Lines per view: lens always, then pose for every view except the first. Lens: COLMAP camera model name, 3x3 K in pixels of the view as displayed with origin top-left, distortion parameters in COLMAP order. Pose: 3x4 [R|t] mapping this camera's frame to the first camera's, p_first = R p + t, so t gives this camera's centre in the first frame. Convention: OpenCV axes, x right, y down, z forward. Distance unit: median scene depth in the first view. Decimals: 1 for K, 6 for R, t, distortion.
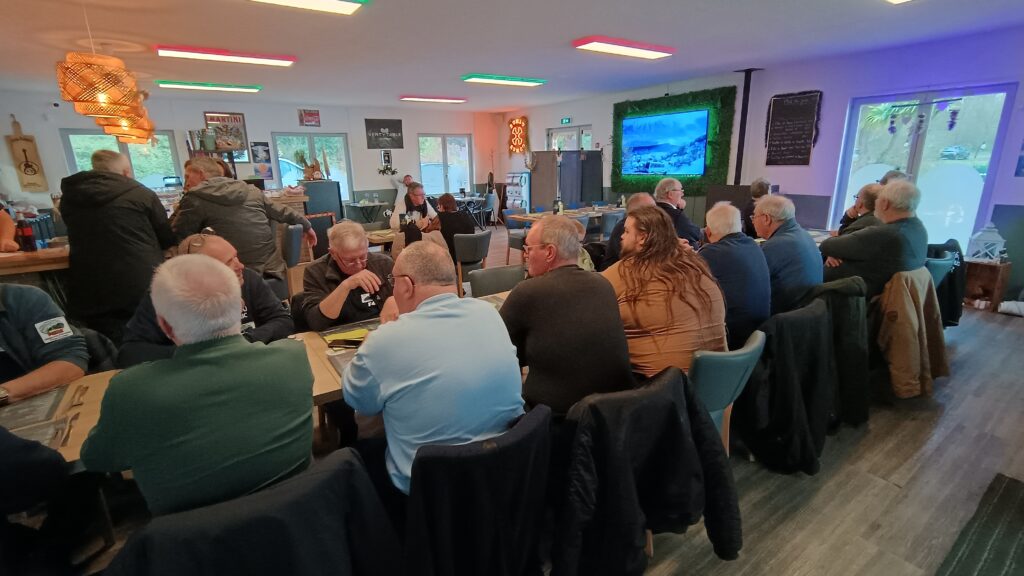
lens RADIAL K [[473.1, 0, 511.6], [0, 473.1, 291.0], [0, 0, 1]] dist [0.000867, 0.000312]
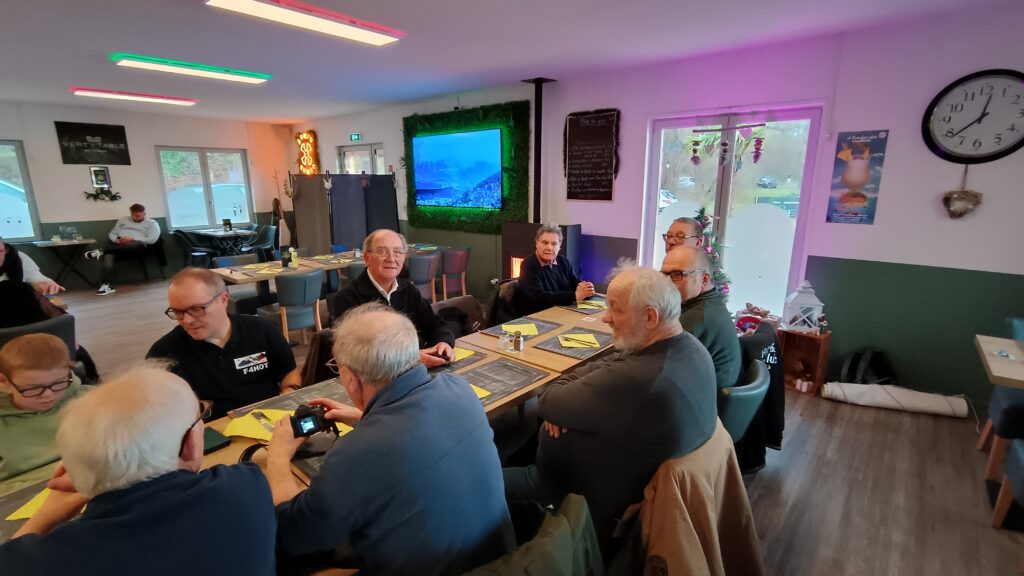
lens RADIAL K [[473.1, 0, 511.6], [0, 473.1, 291.0], [0, 0, 1]] dist [0.000867, 0.000312]
pose [[0.969391, -0.034855, 0.243035, 0.229508], [0.045282, 0.998272, -0.037450, -0.079073], [-0.241310, 0.047309, 0.969294, 0.236871]]
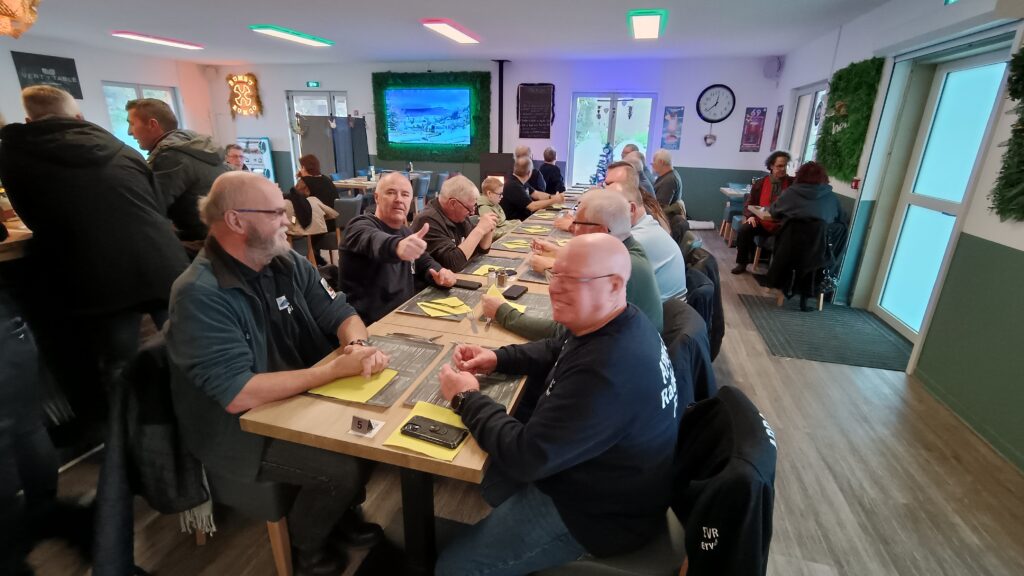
lens RADIAL K [[473.1, 0, 511.6], [0, 473.1, 291.0], [0, 0, 1]] dist [0.000867, 0.000312]
pose [[0.769388, -0.167324, 0.616478, -0.323596], [0.132316, 0.985898, 0.102456, 0.010787], [-0.624928, 0.002742, 0.780678, 0.003762]]
